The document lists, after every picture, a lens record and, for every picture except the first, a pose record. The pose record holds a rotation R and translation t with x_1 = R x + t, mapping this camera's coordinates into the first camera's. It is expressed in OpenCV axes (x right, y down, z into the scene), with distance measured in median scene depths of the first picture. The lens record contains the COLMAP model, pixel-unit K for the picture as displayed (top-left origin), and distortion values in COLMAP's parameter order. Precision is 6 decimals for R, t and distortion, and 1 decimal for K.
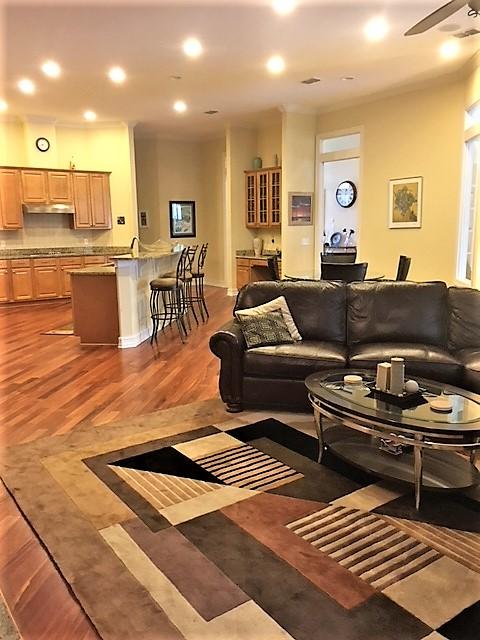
lens RADIAL K [[543.4, 0, 242.2], [0, 543.4, 321.6], [0, 0, 1]] dist [0.057820, -0.058912]
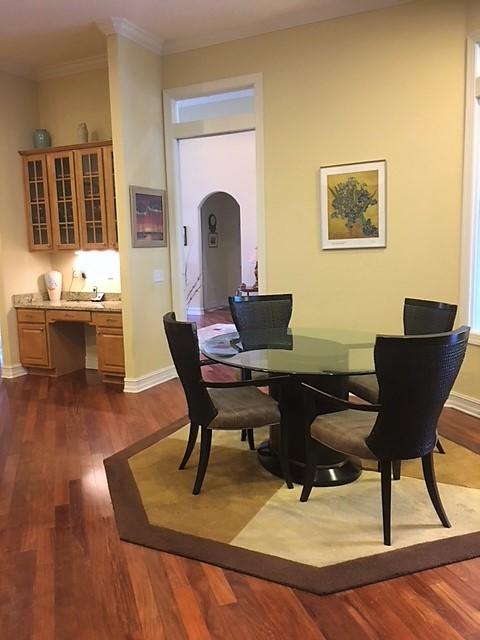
lens RADIAL K [[543.4, 0, 240.7], [0, 543.4, 318.5], [0, 0, 1]] dist [0.057820, -0.058912]
pose [[0.886322, -0.070045, 0.457742, -0.067471], [0.095665, 0.994866, -0.032998, -0.072191], [-0.453080, 0.073037, 0.888473, 0.440259]]
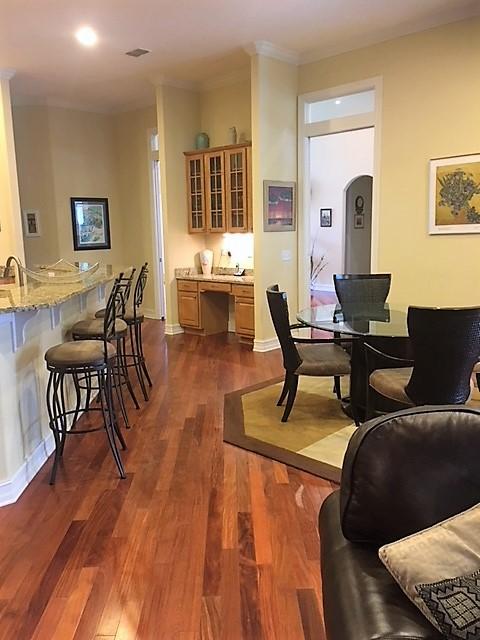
lens RADIAL K [[543.4, 0, 239.8], [0, 543.4, 320.6], [0, 0, 1]] dist [0.057820, -0.058912]
pose [[0.984525, -0.036605, 0.171379, -0.055505], [0.038826, 0.999200, -0.009623, -0.059684], [-0.170889, 0.016128, 0.985158, 0.335684]]
